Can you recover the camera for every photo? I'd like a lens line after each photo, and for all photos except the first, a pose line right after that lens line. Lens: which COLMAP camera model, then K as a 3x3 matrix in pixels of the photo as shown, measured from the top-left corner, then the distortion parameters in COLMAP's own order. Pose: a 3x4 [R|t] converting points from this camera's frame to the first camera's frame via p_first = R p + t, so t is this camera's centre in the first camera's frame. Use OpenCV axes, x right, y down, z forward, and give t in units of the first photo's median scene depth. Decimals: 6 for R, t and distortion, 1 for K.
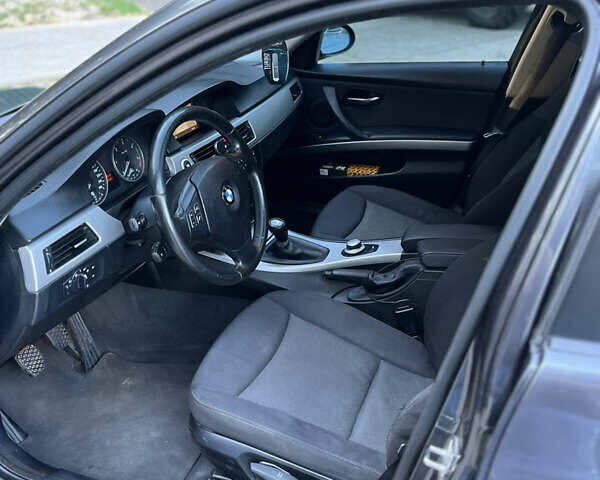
lens RADIAL K [[602.9, 0, 300.0], [0, 602.9, 240.0], [0, 0, 1]] dist [0.034209, -0.009201]
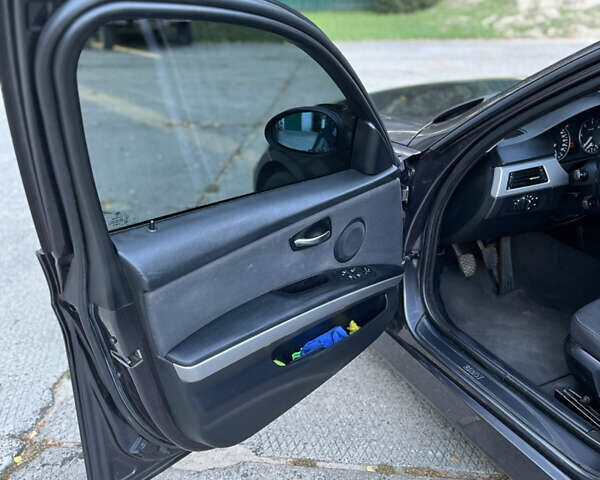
lens RADIAL K [[608.5, 0, 300.0], [0, 608.5, 240.0], [0, 0, 1]] dist [0.057919, -0.103634]
pose [[0.716714, 0.304319, -0.627464, 0.173510], [-0.320134, 0.942929, 0.091650, 0.173314], [0.619545, 0.135185, 0.773233, -0.396361]]
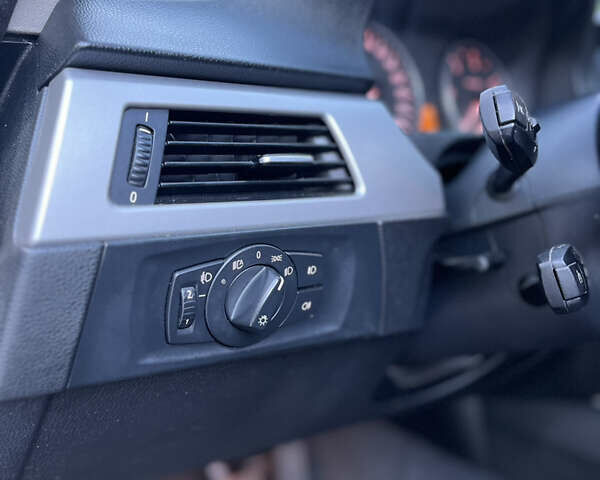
lens RADIAL K [[608.5, 0, 300.0], [0, 608.5, 240.0], [0, 0, 1]] dist [0.057919, -0.103634]
pose [[0.870008, 0.101725, -0.482429, -0.208709], [-0.255012, 0.930277, -0.263729, 0.100748], [0.421965, 0.352471, 0.835290, 0.736118]]
